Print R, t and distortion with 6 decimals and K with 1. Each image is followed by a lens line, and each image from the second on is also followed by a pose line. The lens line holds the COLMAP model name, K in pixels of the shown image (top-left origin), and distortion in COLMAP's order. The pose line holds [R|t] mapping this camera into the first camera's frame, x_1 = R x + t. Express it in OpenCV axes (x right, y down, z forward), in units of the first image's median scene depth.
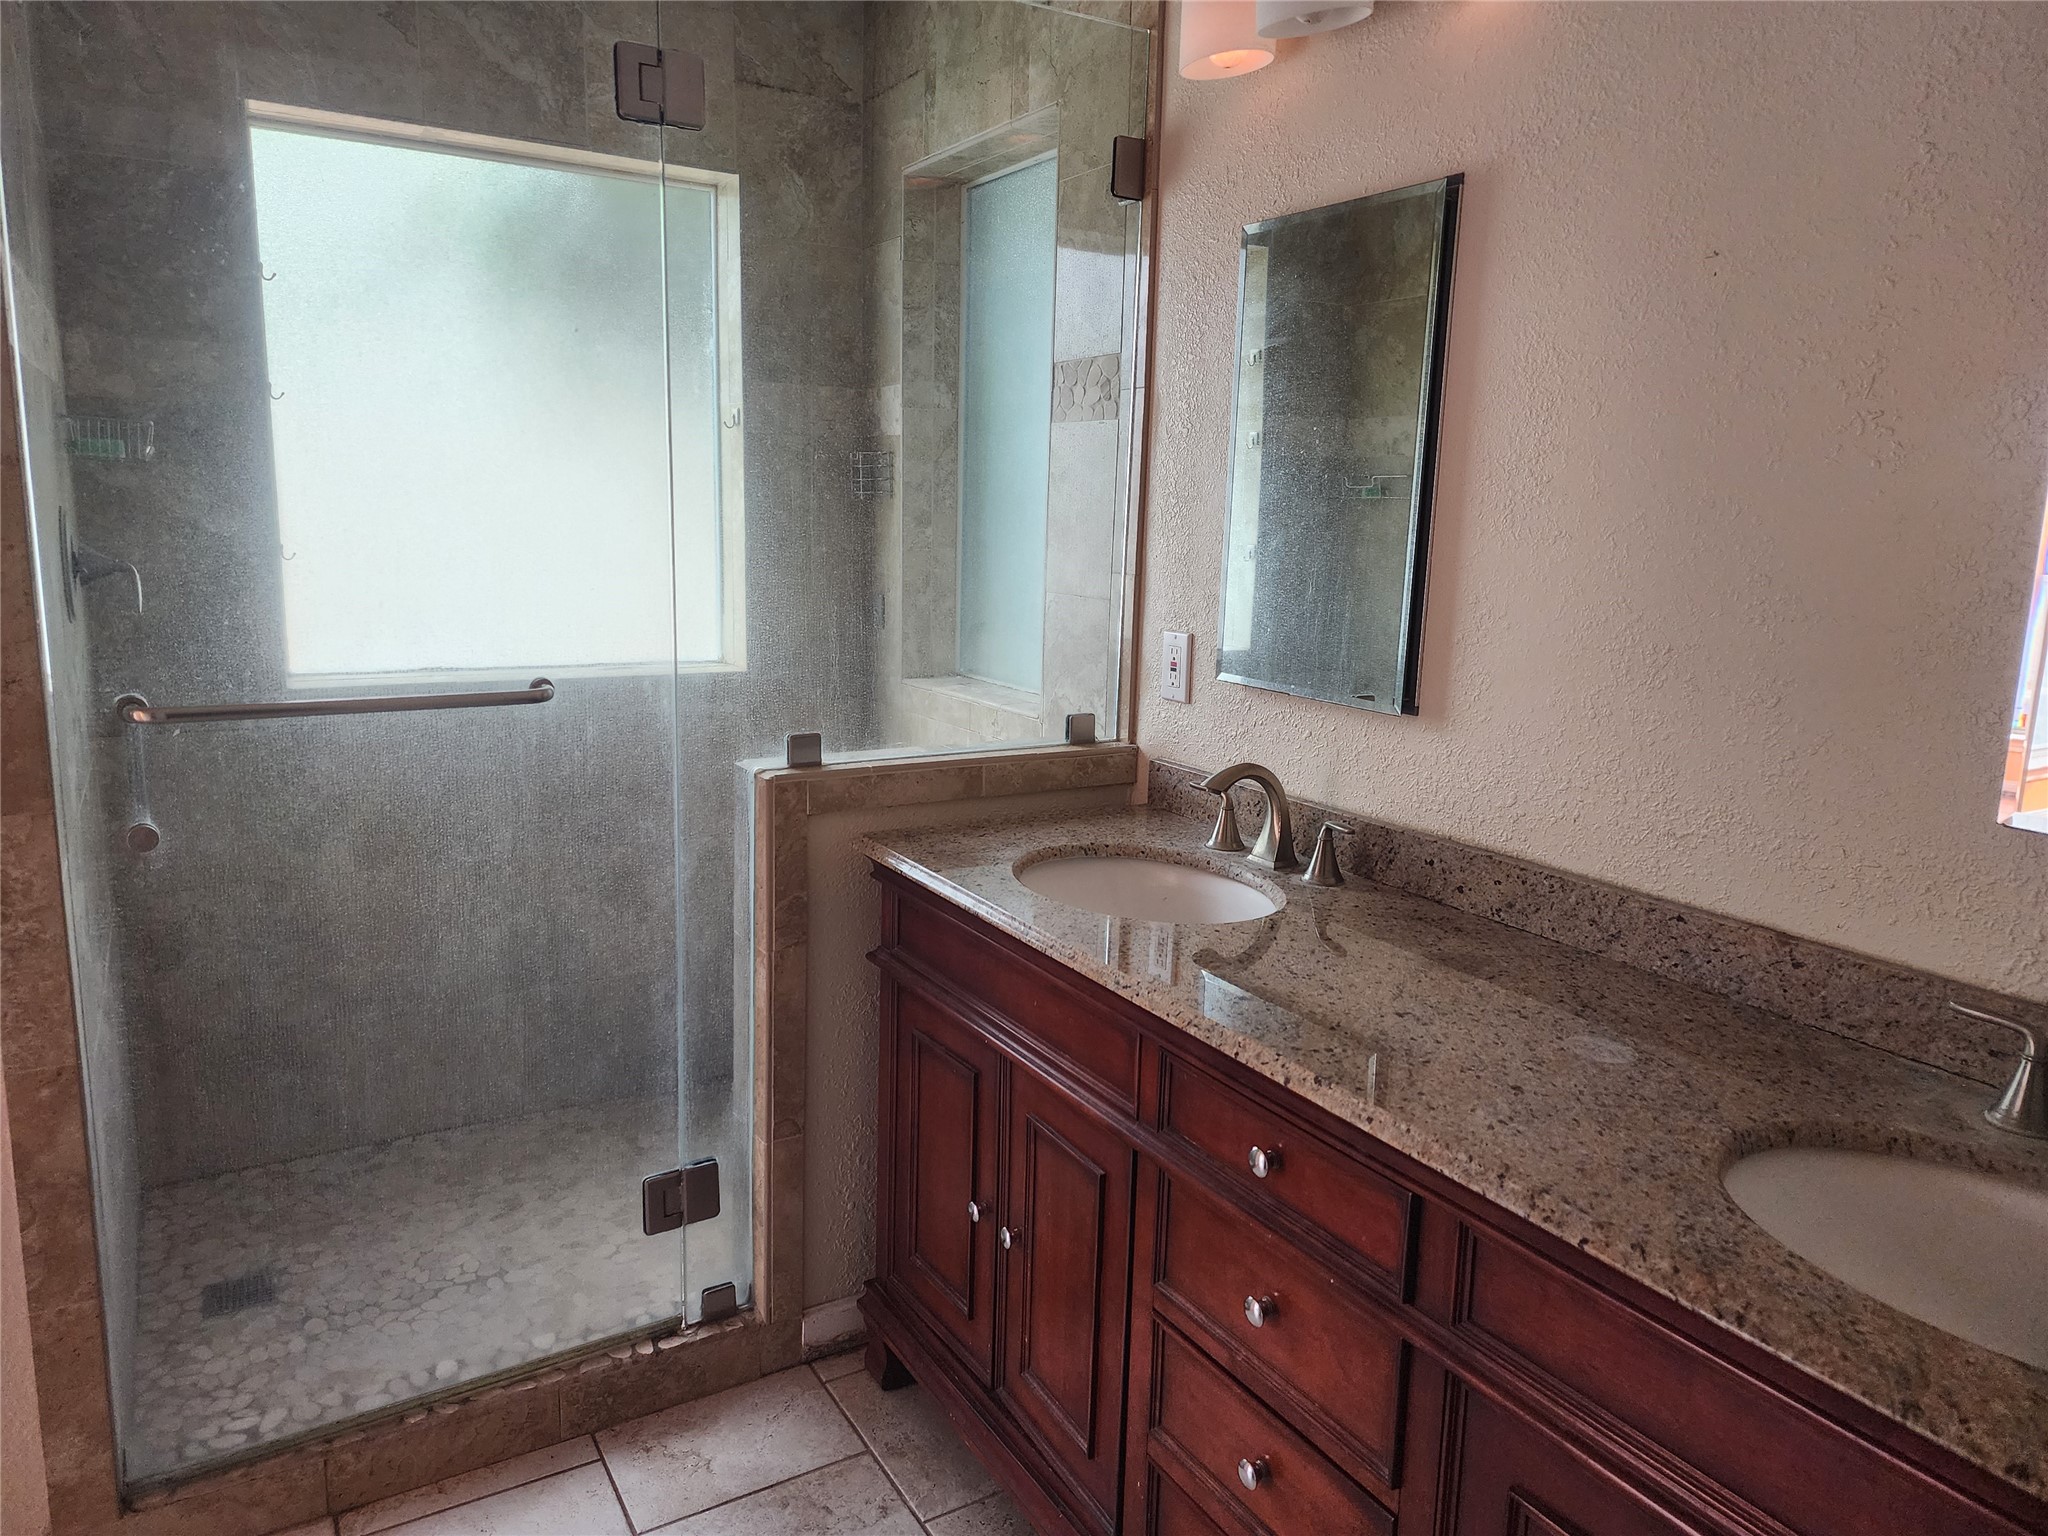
lens RADIAL K [[1361.4, 0, 1020.0], [0, 1361.4, 751.0], [0, 0, 1]] dist [0.052749, -0.035760]
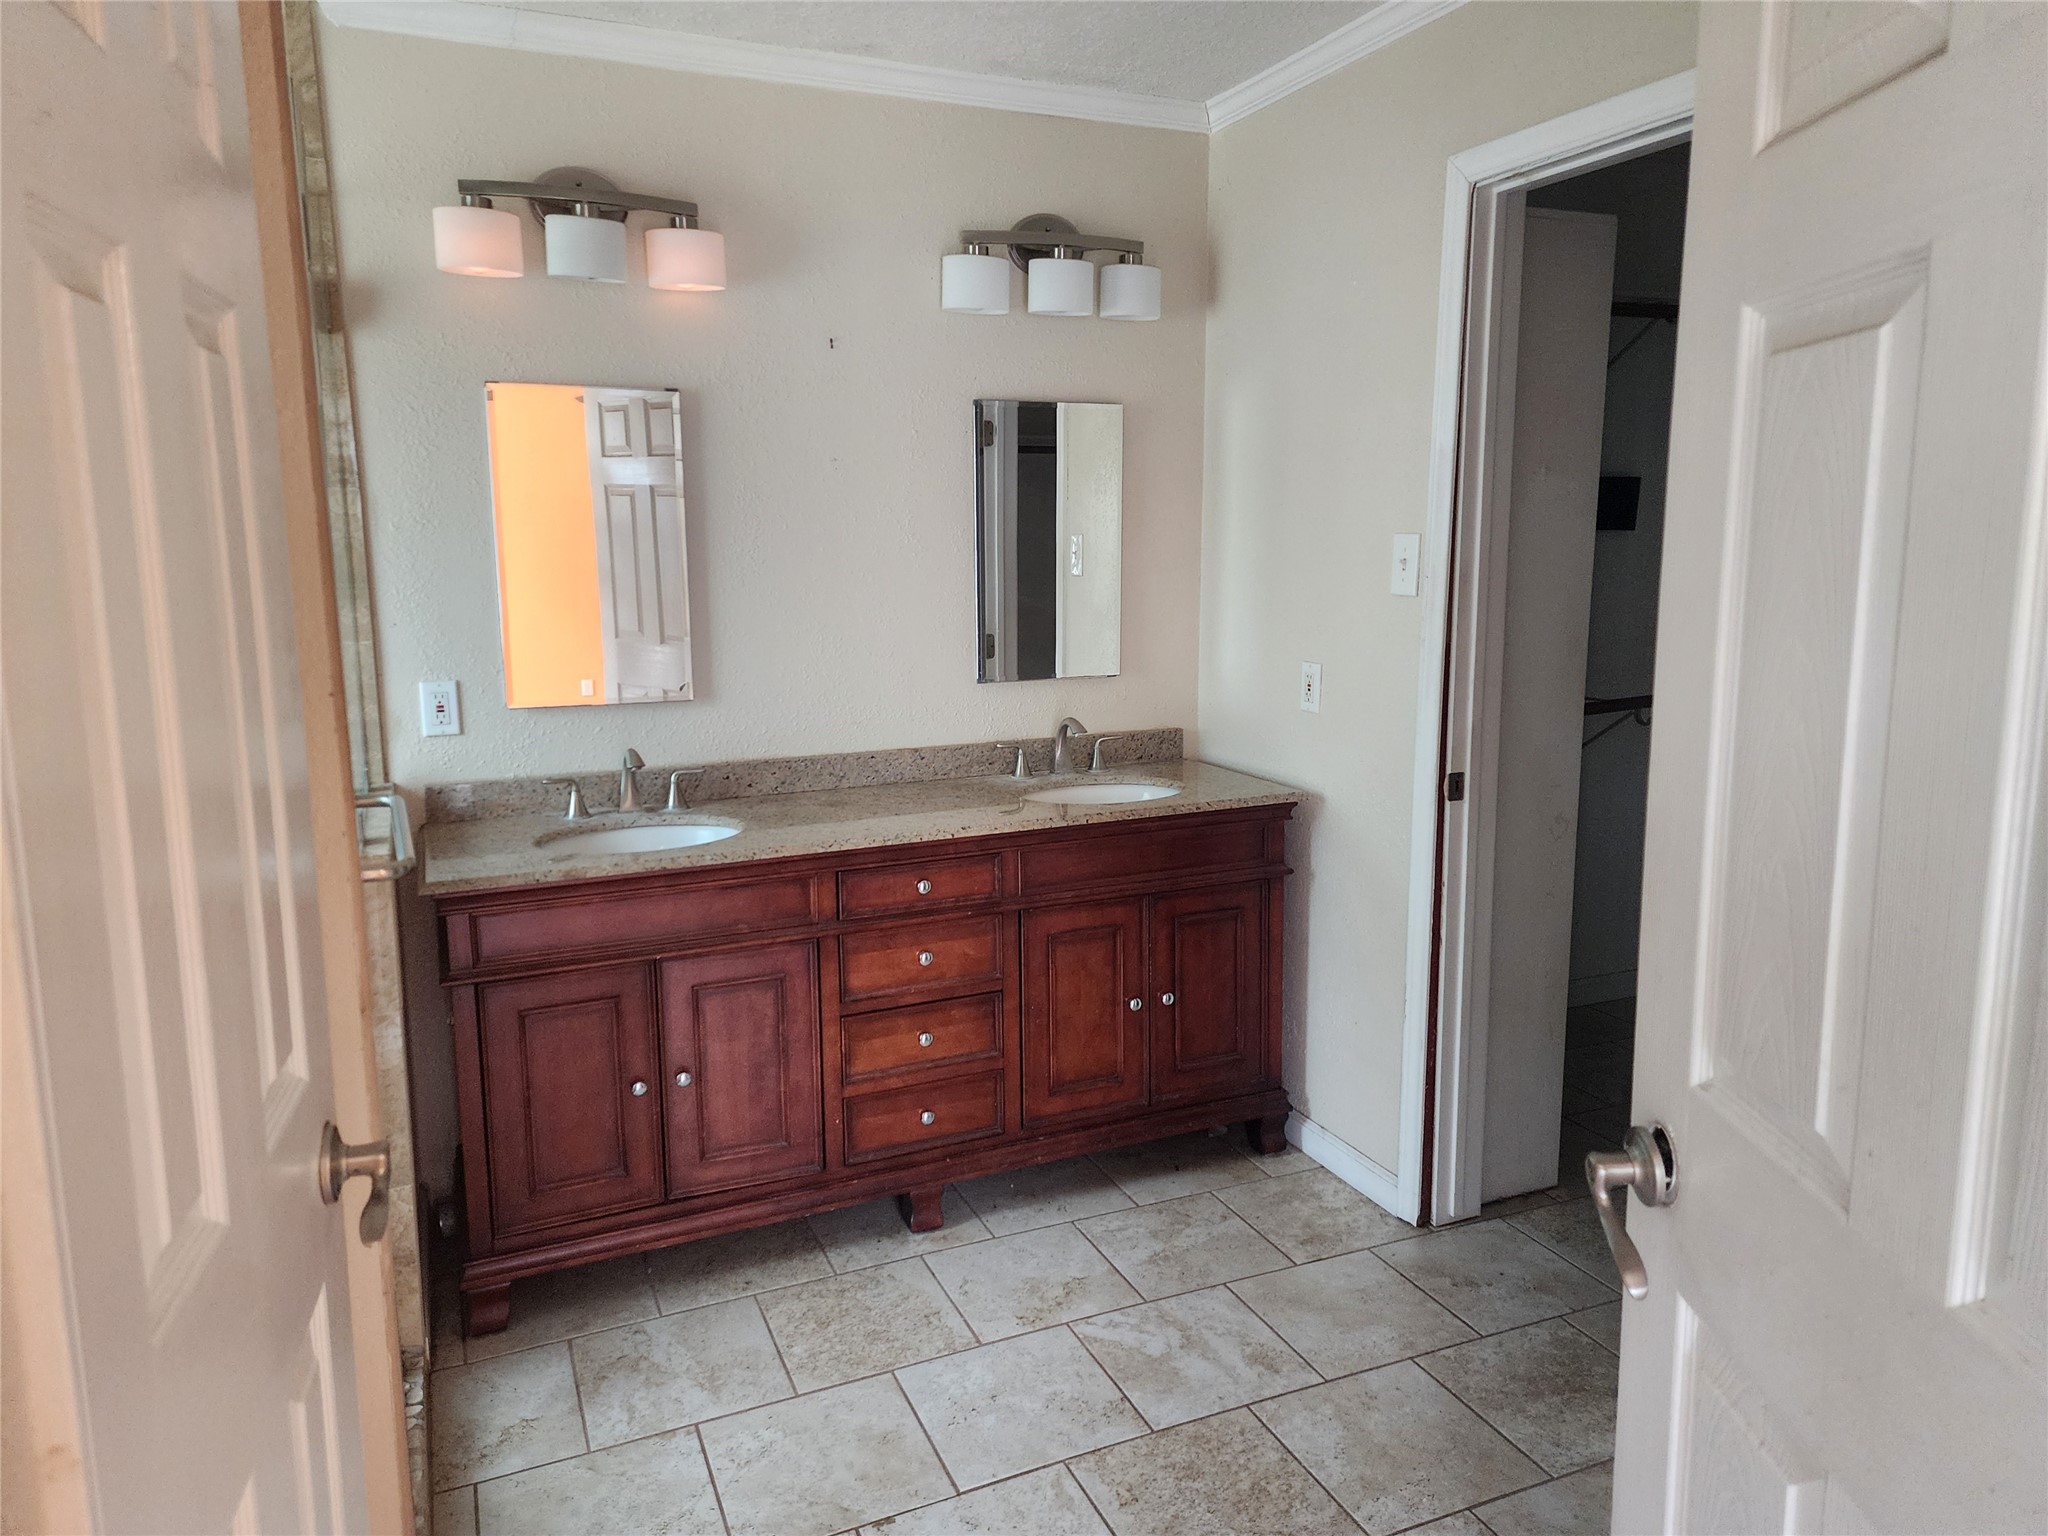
lens RADIAL K [[1361.4, 0, 1021.7], [0, 1361.4, 766.8], [0, 0, 1]] dist [0.052749, -0.035760]
pose [[0.115059, -0.180501, 0.976822, -1.237332], [0.189556, 0.969273, 0.156778, -0.122567], [-0.975105, 0.167123, 0.145739, 0.336781]]
